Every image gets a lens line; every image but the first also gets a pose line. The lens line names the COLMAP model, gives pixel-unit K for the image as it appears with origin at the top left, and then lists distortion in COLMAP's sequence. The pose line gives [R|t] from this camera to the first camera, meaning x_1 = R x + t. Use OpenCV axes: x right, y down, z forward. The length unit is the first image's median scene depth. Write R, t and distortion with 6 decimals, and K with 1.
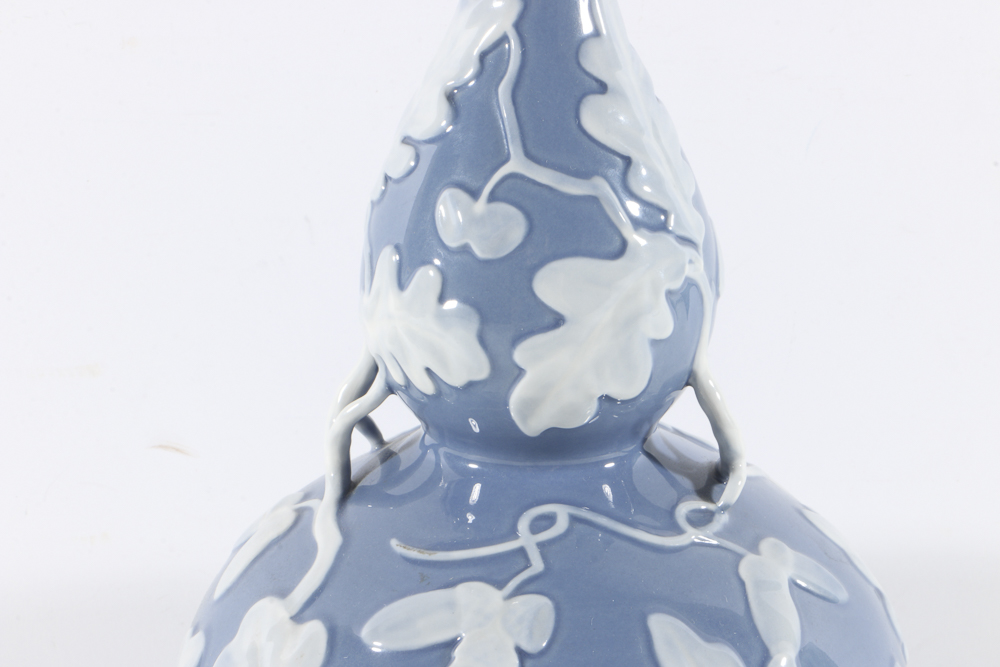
lens RADIAL K [[2199.0, 0, 500.0], [0, 2199.0, 333.5], [0, 0, 1]] dist [0.044451, 0.049685]
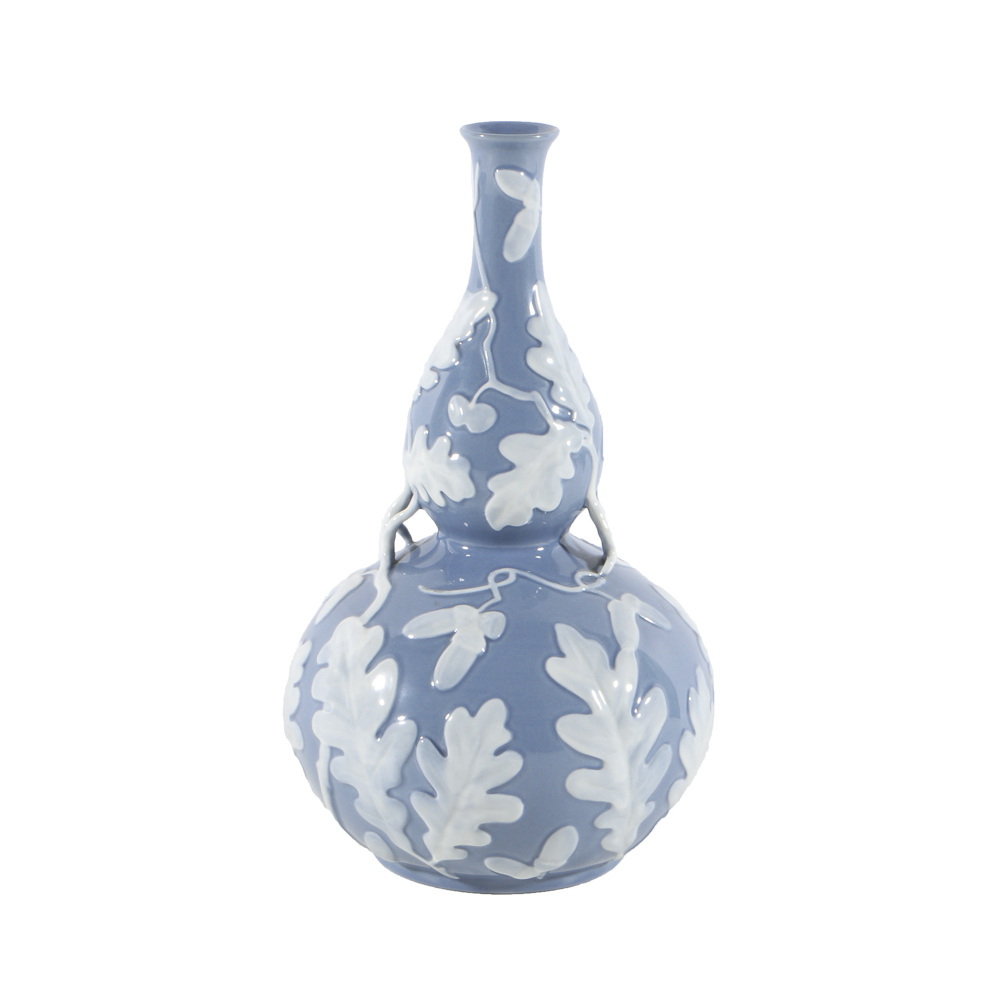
lens RADIAL K [[2701.1, 0, 500.0], [0, 2701.1, 500.0], [0, 0, 1]] dist [0.006263, -0.265494]
pose [[0.999651, 0.026399, -0.000931, 0.018896], [-0.026414, 0.999268, -0.027668, 0.085456], [0.000200, 0.027682, 0.999617, -1.291674]]
